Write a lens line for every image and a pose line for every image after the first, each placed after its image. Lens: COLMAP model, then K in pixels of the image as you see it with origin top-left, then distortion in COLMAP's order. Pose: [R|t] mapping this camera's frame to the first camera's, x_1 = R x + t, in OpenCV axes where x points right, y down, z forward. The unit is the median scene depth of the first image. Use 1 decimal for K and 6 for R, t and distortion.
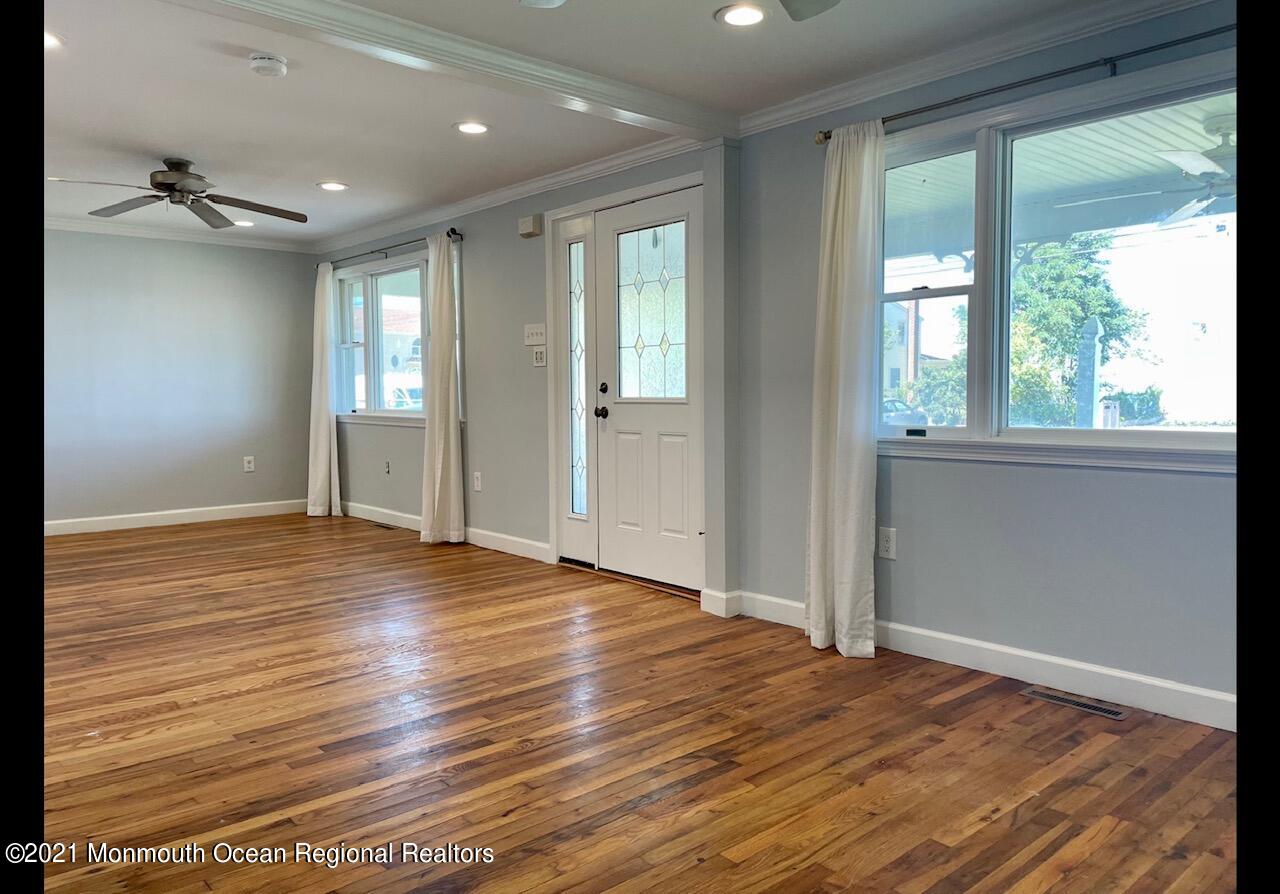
lens RADIAL K [[913.0, 0, 645.1], [0, 913.0, 469.8], [0, 0, 1]] dist [0.056537, -0.079062]
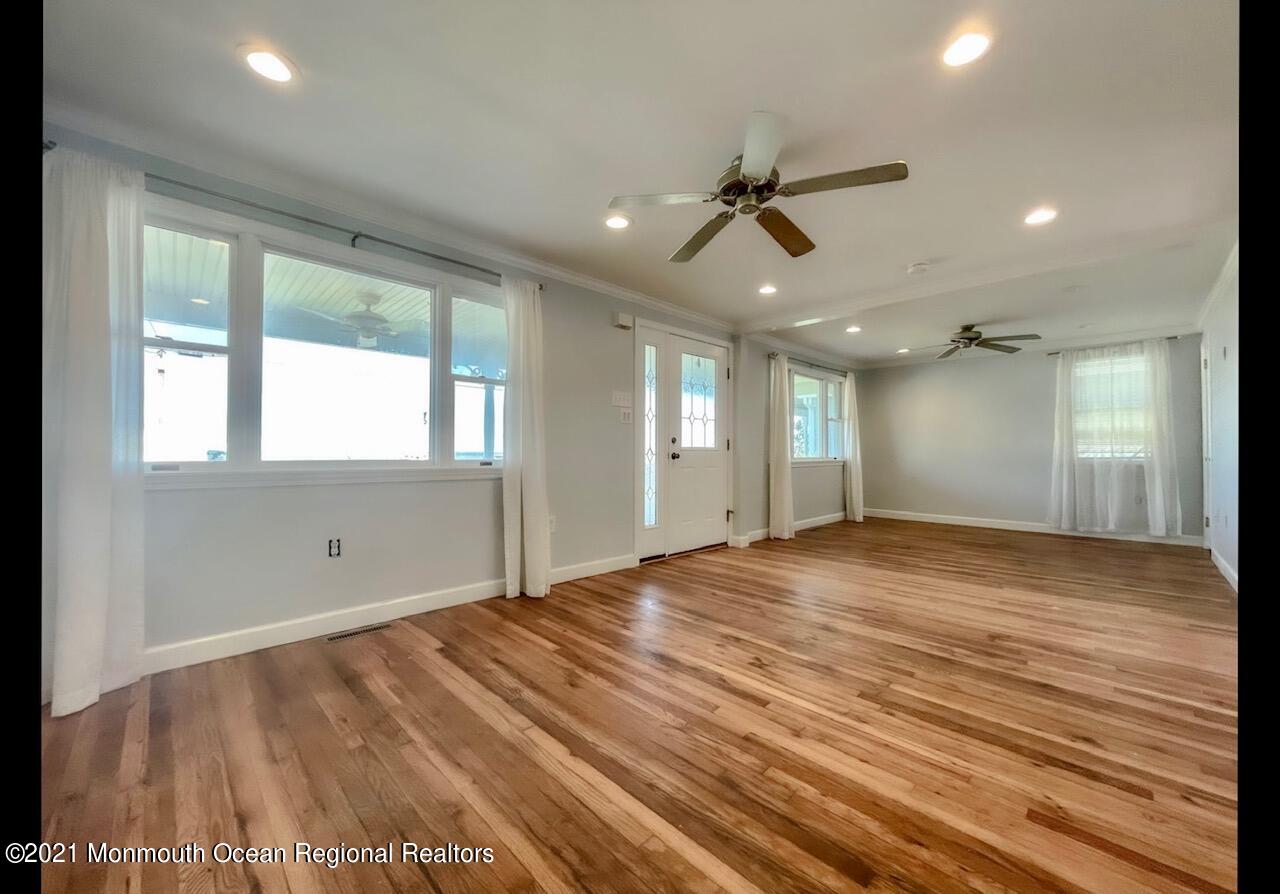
lens RADIAL K [[548.0, 0, 640.7], [0, 548.0, 439.8], [0, 0, 1]] dist [-0.000281, -0.000132]
pose [[-0.136501, 0.004485, 0.990630, -0.983266], [0.057972, 0.998312, 0.003468, -0.096645], [-0.988942, 0.057902, -0.136531, 1.167472]]
